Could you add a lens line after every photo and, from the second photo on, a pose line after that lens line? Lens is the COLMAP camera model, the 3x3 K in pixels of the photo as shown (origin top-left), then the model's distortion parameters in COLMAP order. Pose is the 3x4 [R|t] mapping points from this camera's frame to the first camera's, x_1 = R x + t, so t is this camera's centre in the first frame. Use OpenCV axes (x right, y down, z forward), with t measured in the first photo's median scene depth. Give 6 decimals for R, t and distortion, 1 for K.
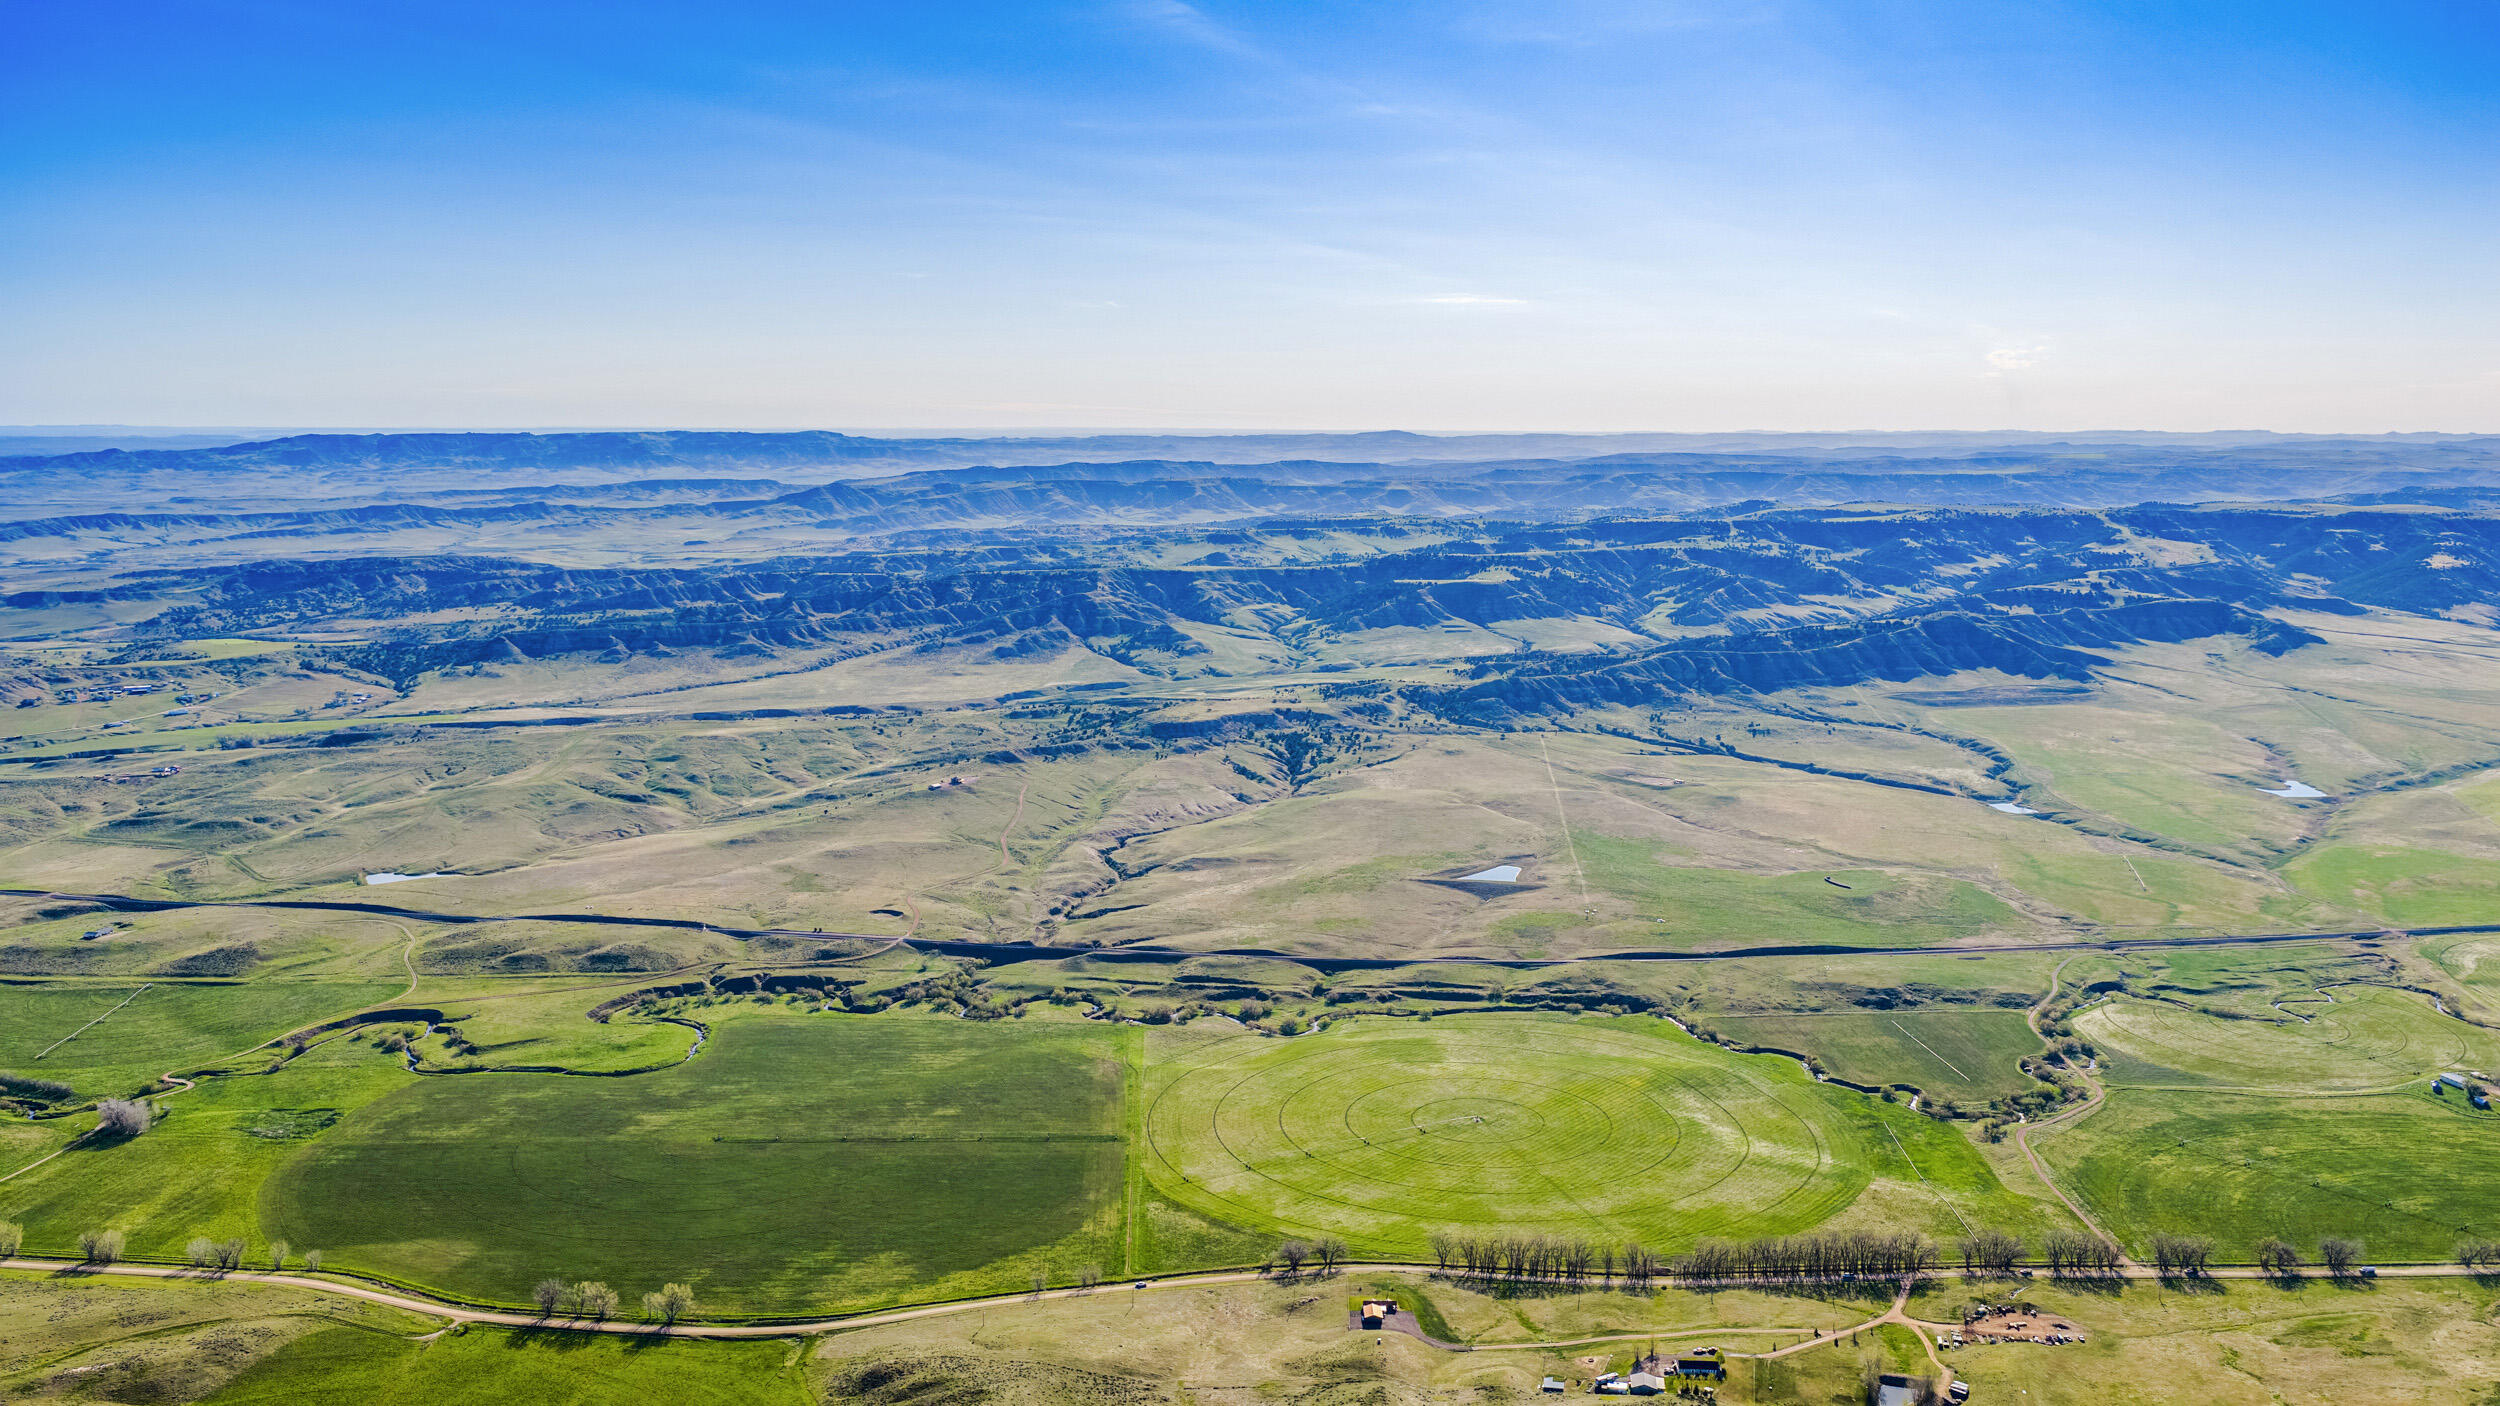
lens RADIAL K [[2118.3, 0, 1250.0], [0, 2118.3, 703.0], [0, 0, 1]] dist [0.040749, -0.090211]
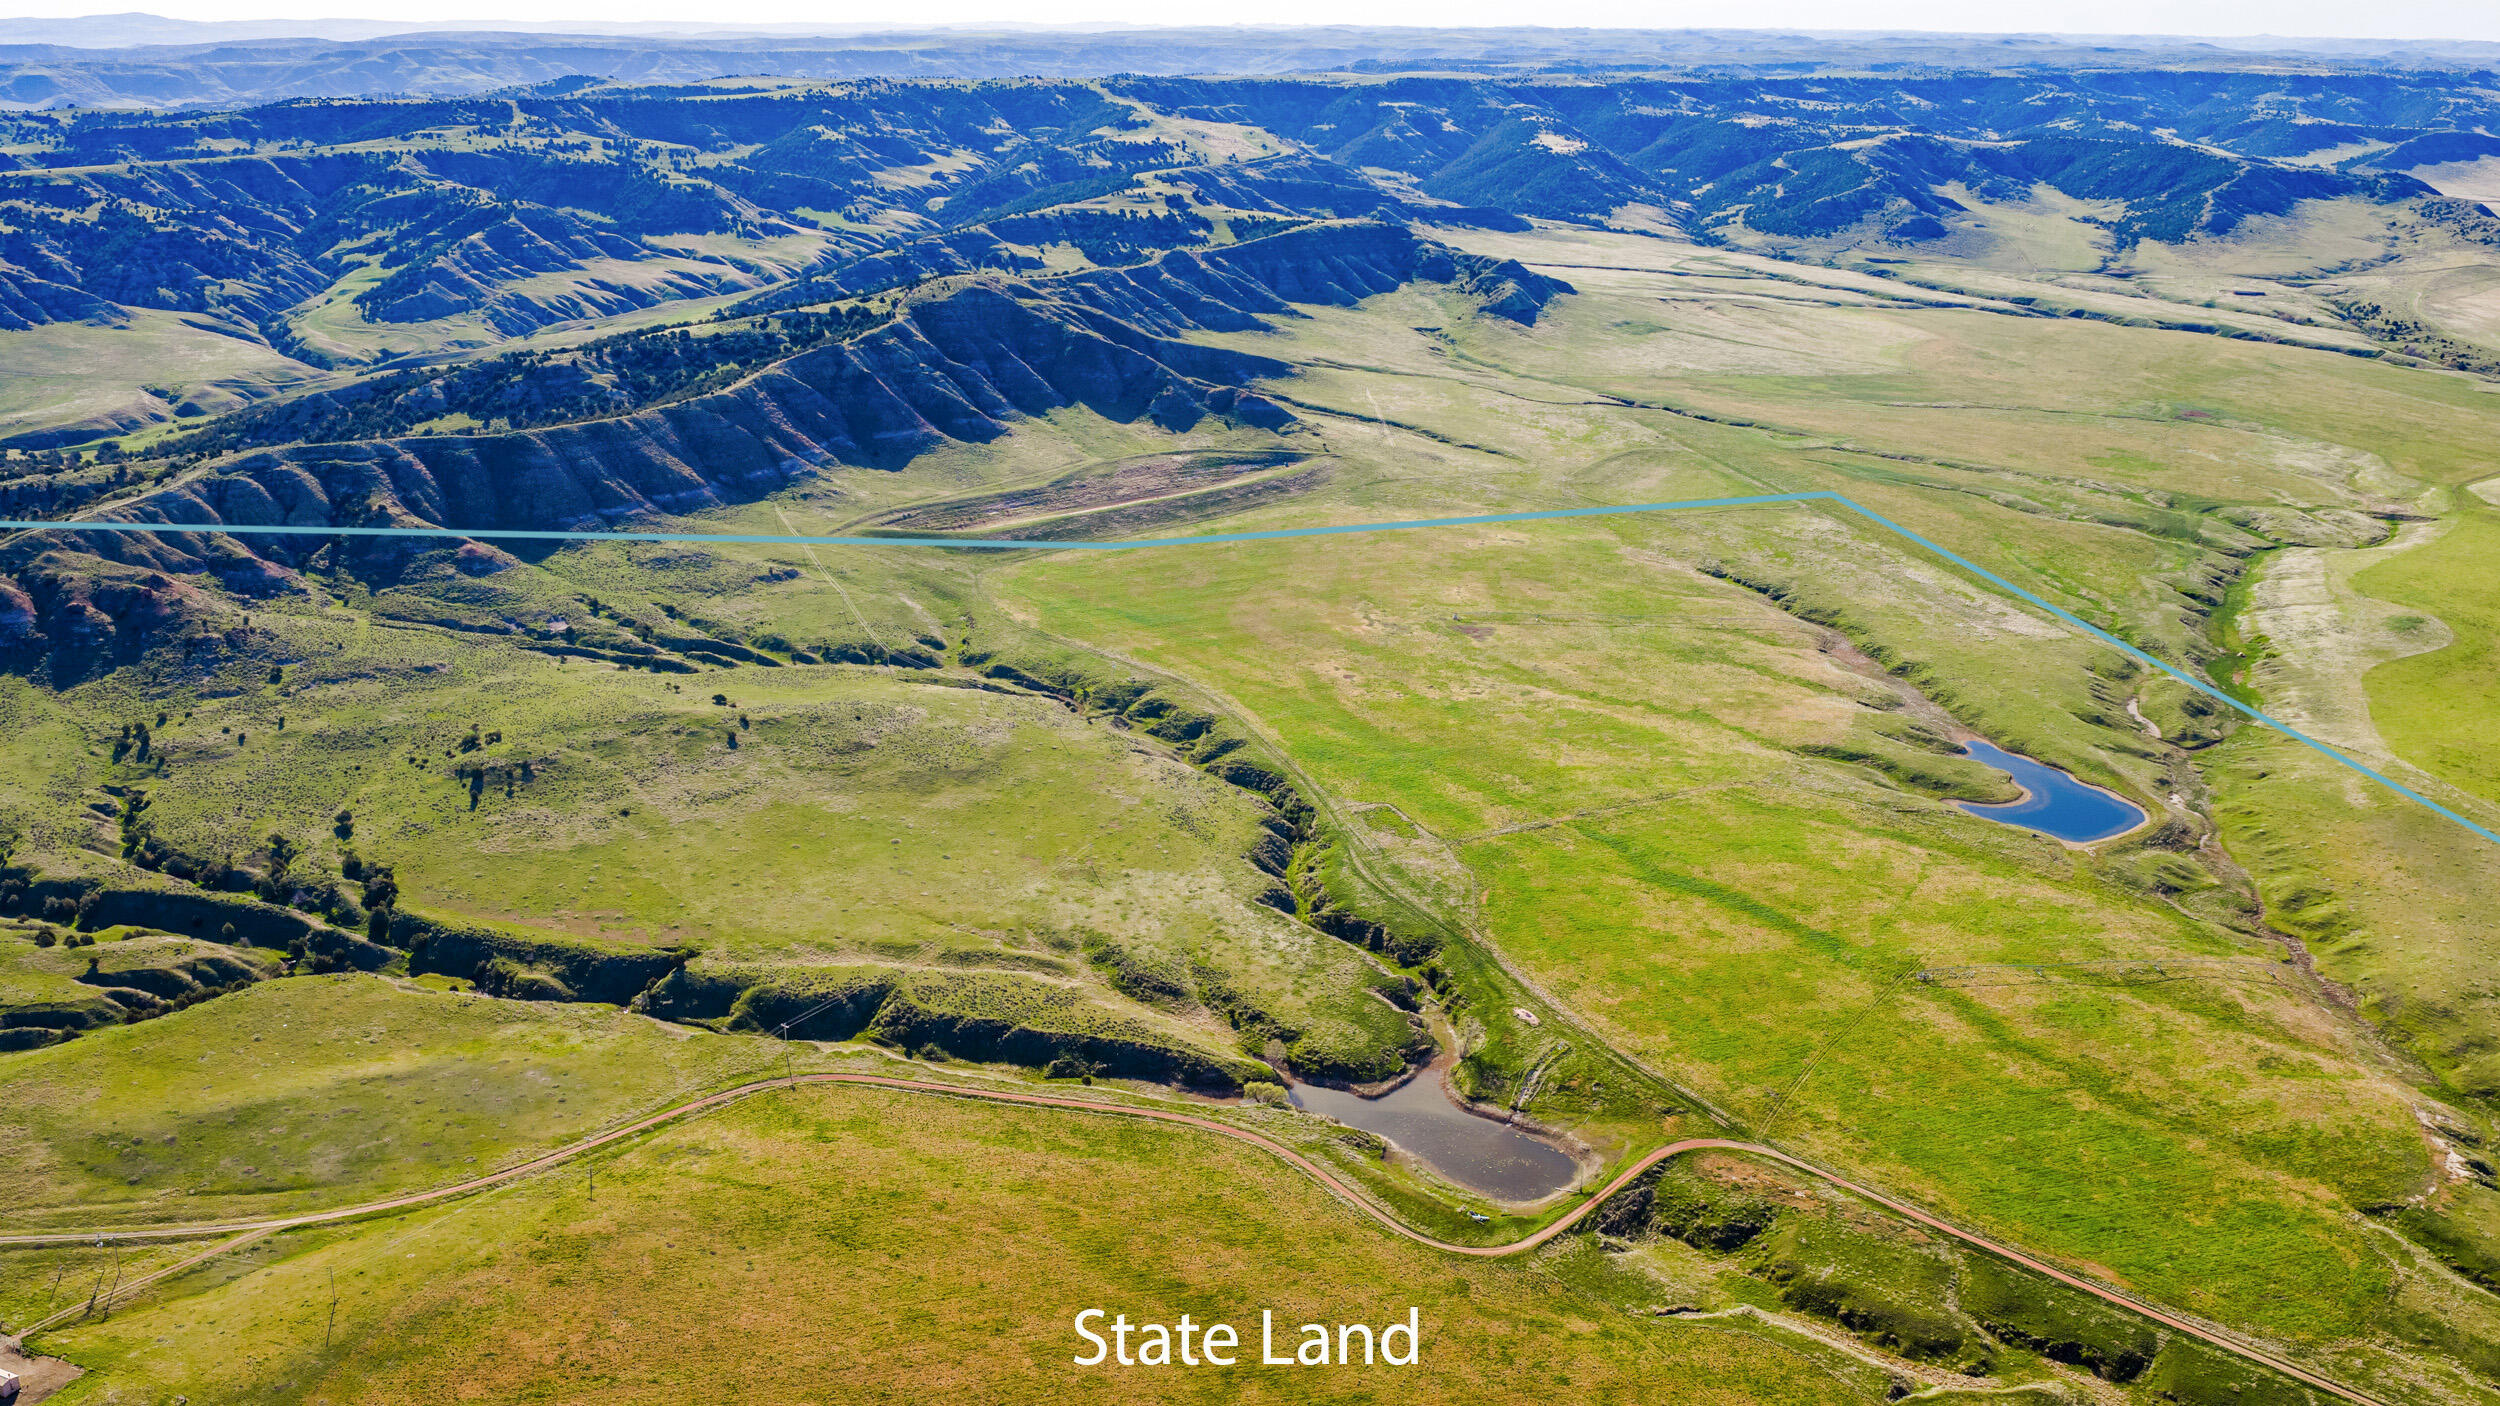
lens RADIAL K [[2118.3, 0, 1250.0], [0, 2118.3, 703.0], [0, 0, 1]] dist [0.040749, -0.090211]
pose [[0.873171, -0.147106, 0.464685, 0.131668], [0.061832, 0.979097, 0.193766, -0.031286], [-0.483476, -0.140459, 0.864015, 0.468697]]
